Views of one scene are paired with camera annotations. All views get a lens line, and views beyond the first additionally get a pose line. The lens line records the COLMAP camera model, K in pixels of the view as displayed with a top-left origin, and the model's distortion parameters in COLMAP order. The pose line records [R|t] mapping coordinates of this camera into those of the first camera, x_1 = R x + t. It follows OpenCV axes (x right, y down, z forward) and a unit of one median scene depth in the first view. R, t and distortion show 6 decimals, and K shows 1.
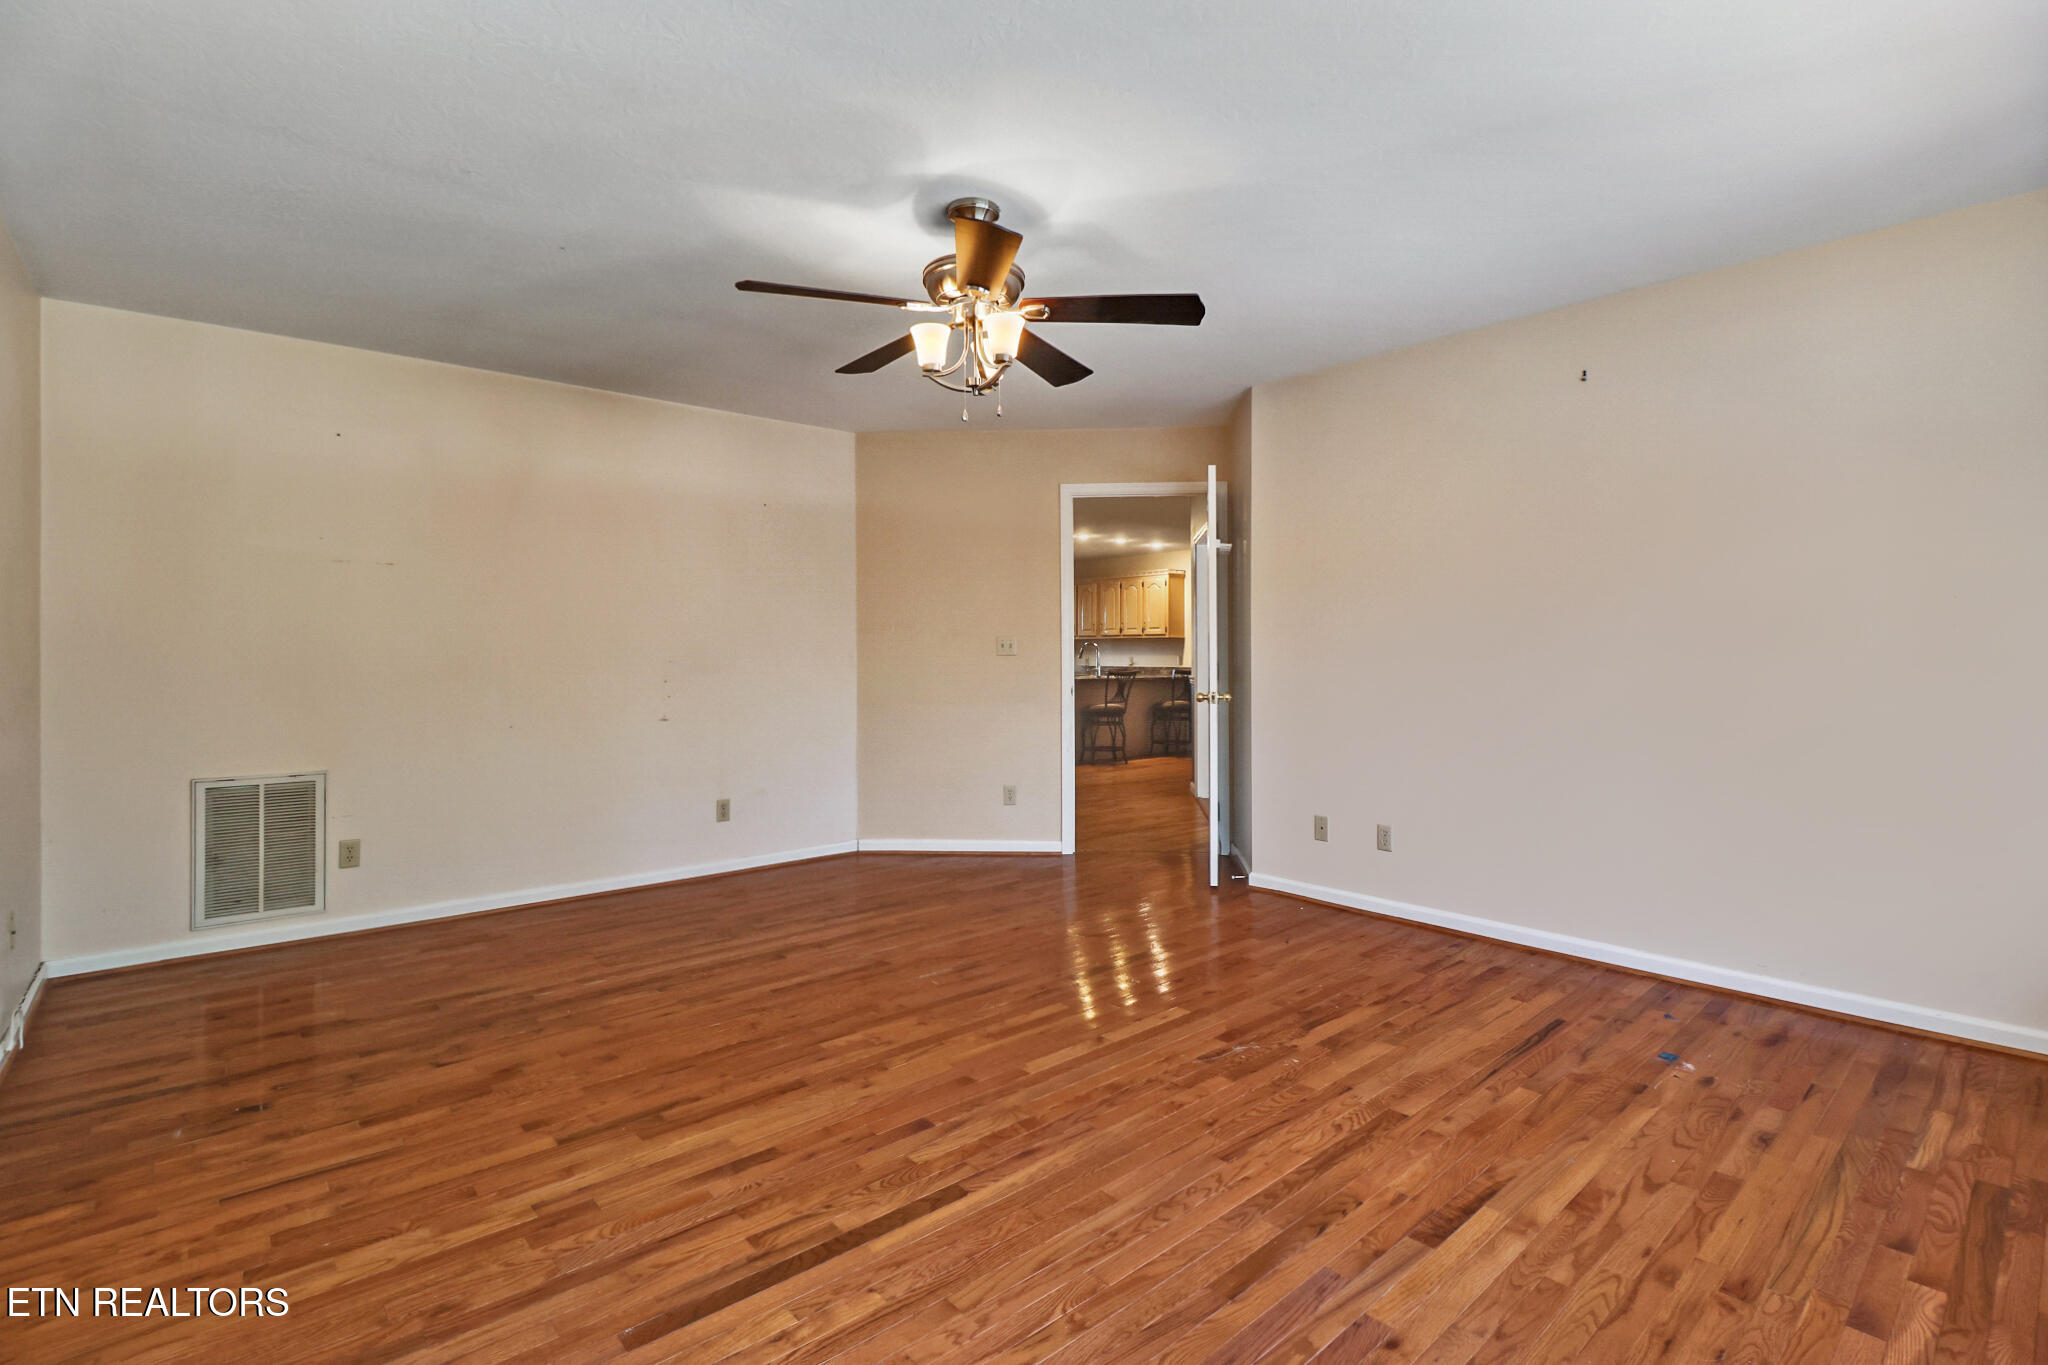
lens RADIAL K [[947.9, 0, 1030.2], [0, 947.9, 665.6], [0, 0, 1]] dist [0.005766, 0.000213]
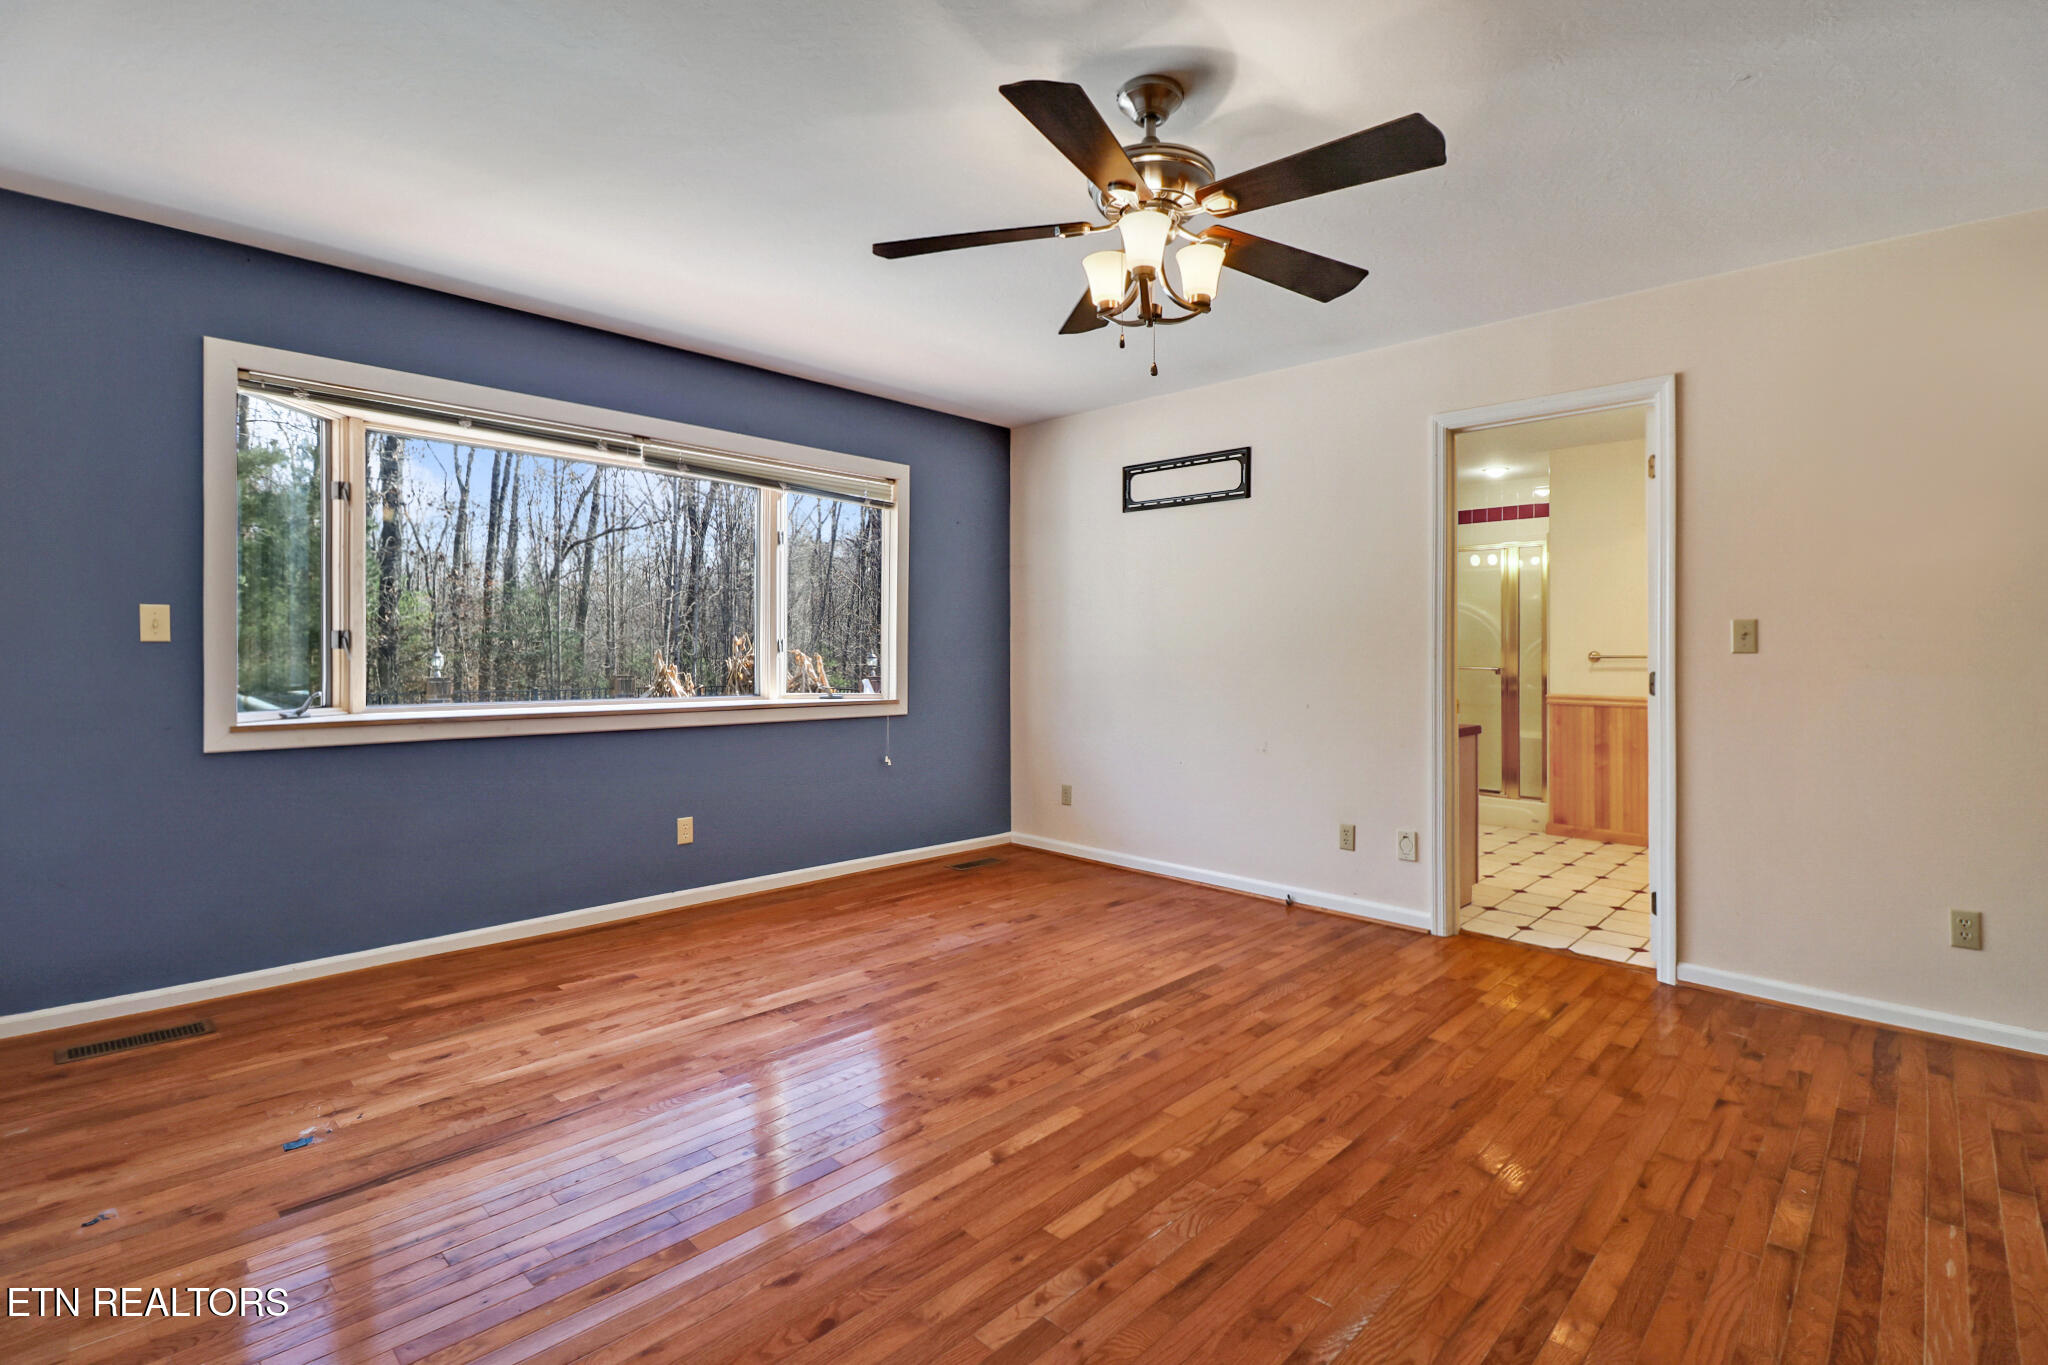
lens RADIAL K [[947.9, 0, 1026.1], [0, 947.9, 666.5], [0, 0, 1]] dist [0.005766, 0.000213]
pose [[-0.996250, -0.002241, -0.086497, 0.150359], [-0.004177, 0.999745, 0.022214, -0.017384], [0.086425, 0.022492, -0.996004, 2.235061]]
